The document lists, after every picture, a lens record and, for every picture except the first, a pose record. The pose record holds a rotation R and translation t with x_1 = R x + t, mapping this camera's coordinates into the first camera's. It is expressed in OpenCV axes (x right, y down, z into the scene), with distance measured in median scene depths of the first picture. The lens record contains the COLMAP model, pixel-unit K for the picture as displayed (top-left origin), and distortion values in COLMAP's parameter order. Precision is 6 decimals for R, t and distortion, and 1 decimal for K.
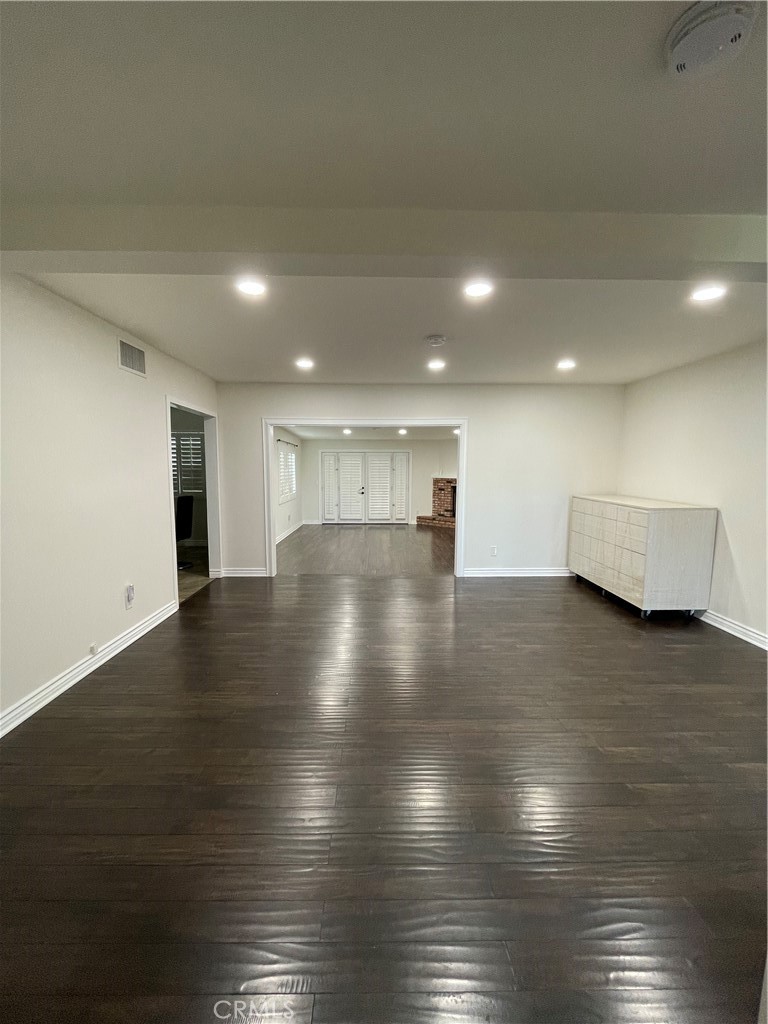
lens RADIAL K [[416.8, 0, 383.5], [0, 416.8, 512.7], [0, 0, 1]] dist [-0.002611, 0.001884]
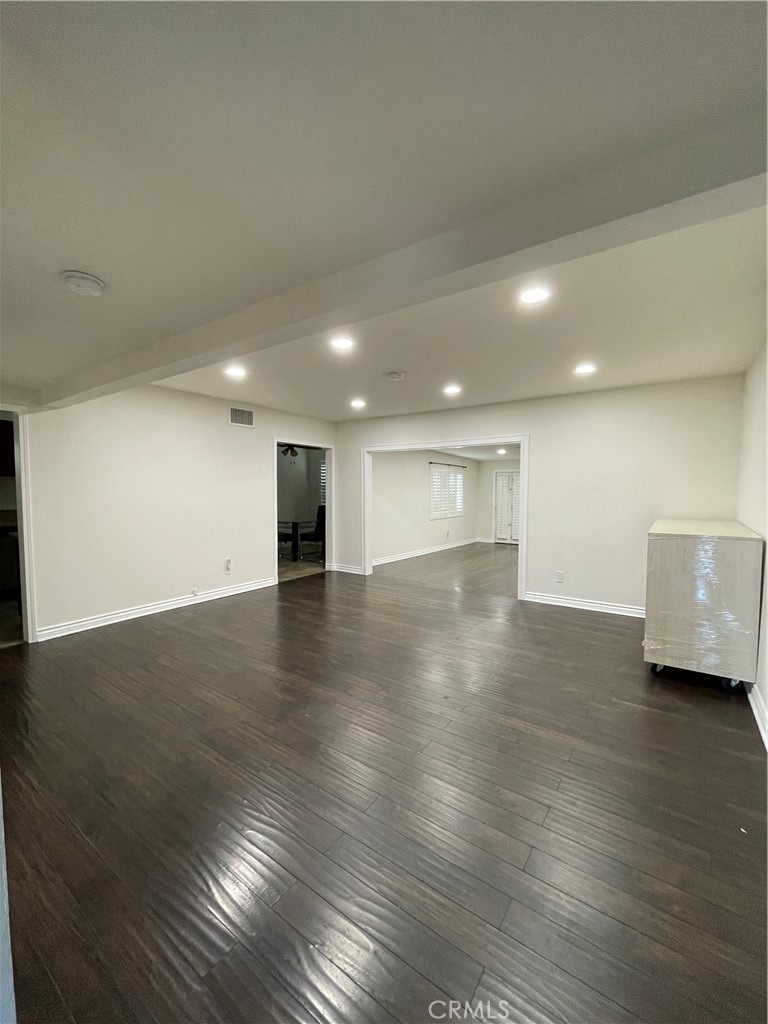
lens RADIAL K [[416.8, 0, 379.5], [0, 416.8, 511.4], [0, 0, 1]] dist [-0.002611, 0.001884]
pose [[0.803476, 0.031290, -0.594514, 0.641866], [-0.063634, 0.997411, -0.033506, 0.007197], [0.591927, 0.064752, 0.803387, 0.043057]]
